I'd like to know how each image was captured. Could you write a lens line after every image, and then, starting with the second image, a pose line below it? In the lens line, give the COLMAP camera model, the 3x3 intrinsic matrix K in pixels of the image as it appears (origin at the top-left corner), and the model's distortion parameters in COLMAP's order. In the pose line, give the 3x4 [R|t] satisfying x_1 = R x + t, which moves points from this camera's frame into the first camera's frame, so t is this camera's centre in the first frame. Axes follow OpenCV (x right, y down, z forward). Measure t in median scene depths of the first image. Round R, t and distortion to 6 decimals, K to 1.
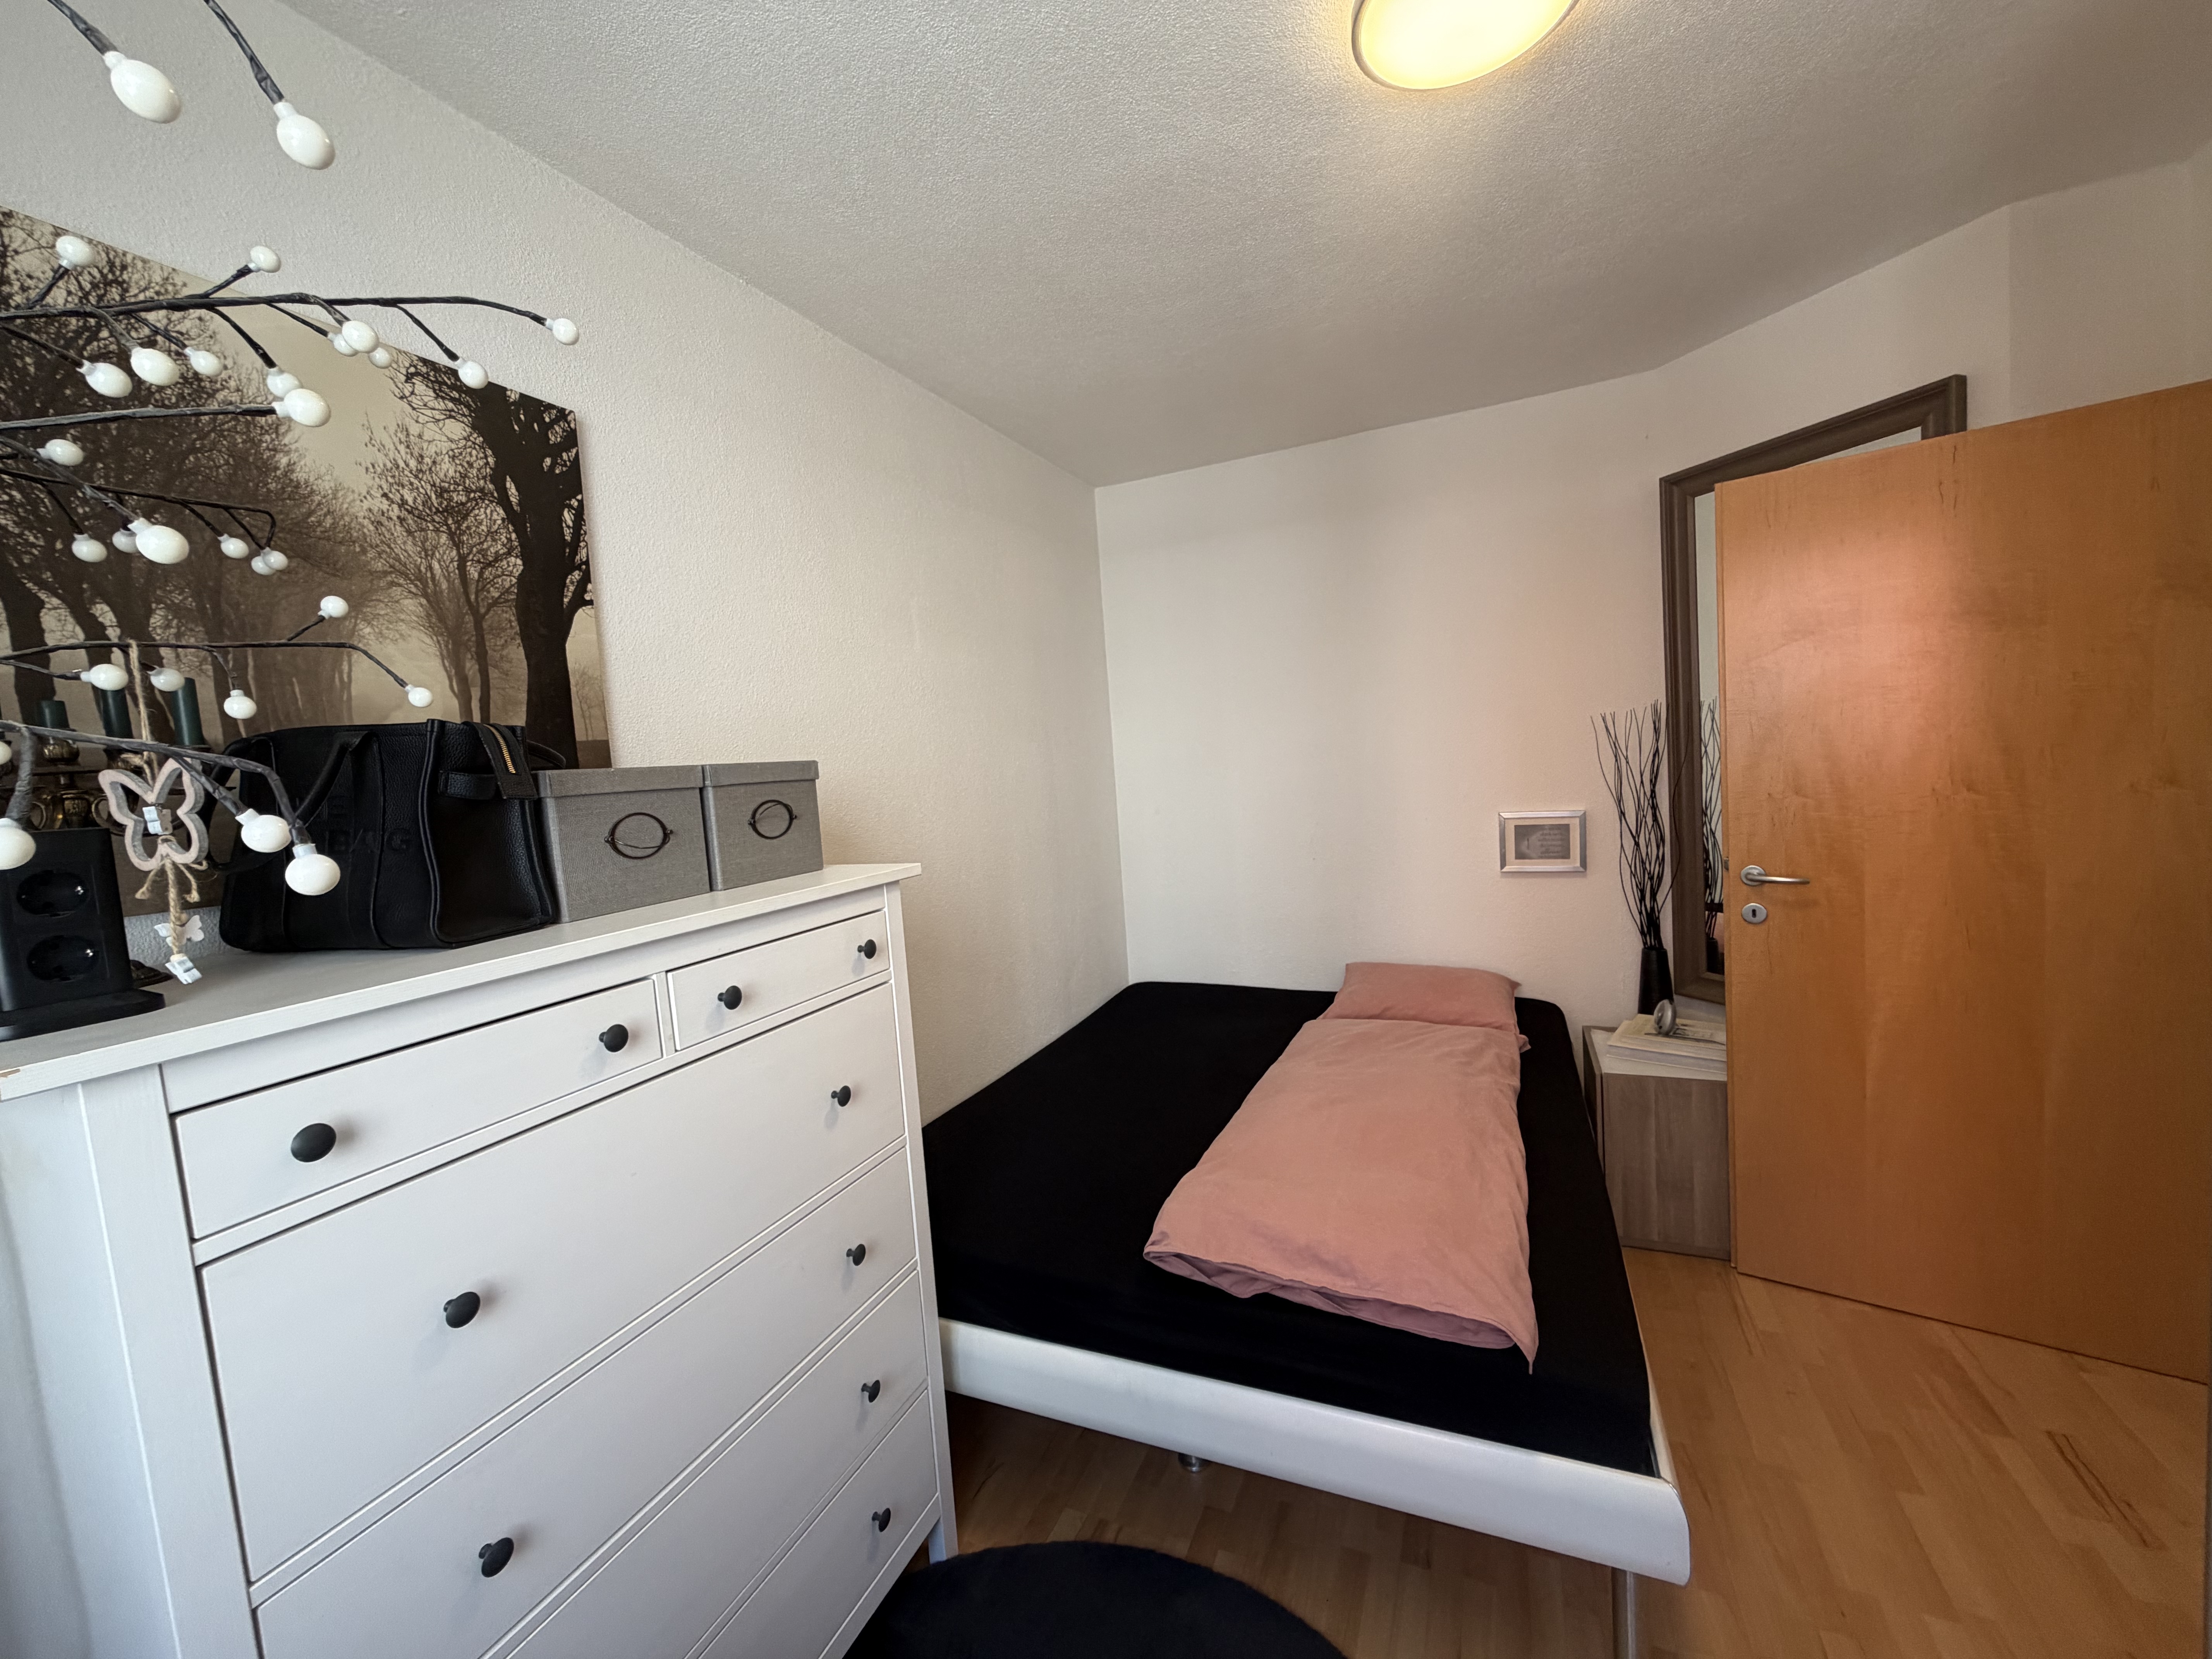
lens RADIAL K [[879.6, 0, 1107.3], [0, 879.6, 832.4], [0, 0, 1]] dist [0.000547, -0.001162]
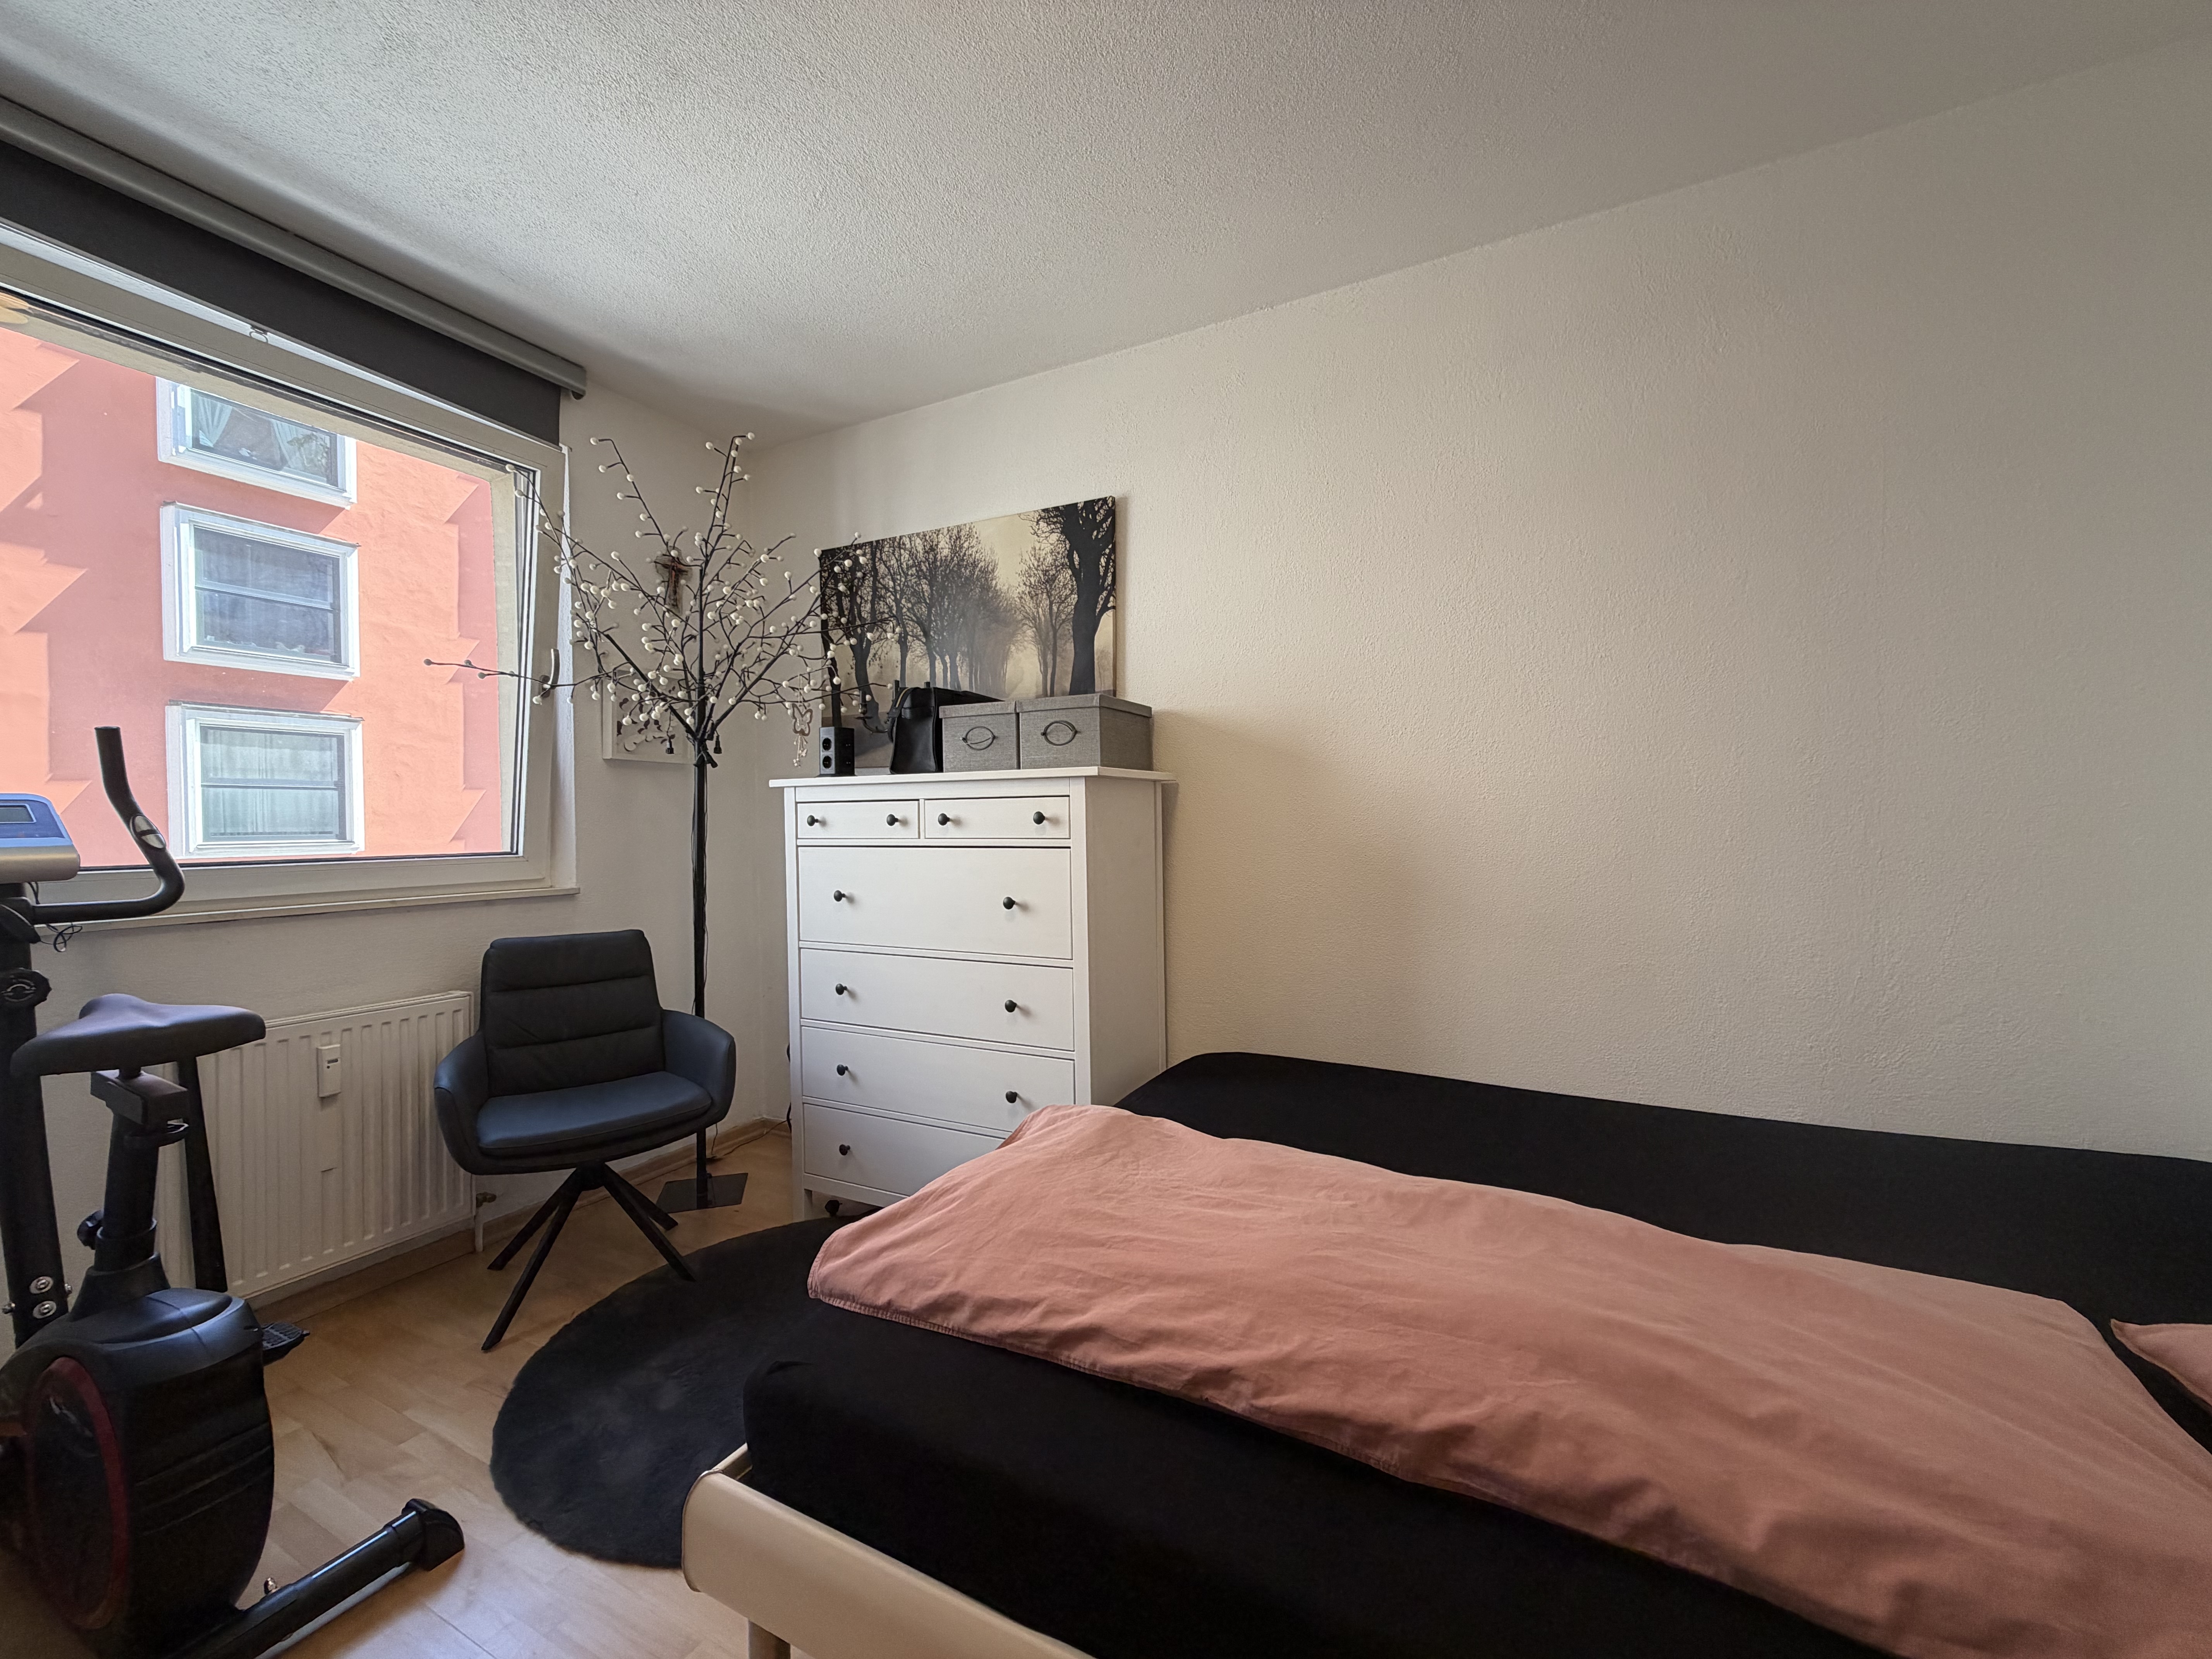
lens RADIAL K [[879.6, 0, 1109.5], [0, 879.6, 828.9], [0, 0, 1]] dist [0.000547, -0.001162]
pose [[-0.070599, 0.073453, -0.994797, 1.236490], [-0.070252, 0.994443, 0.078412, 0.028343], [0.995028, 0.075423, -0.065046, 1.271205]]
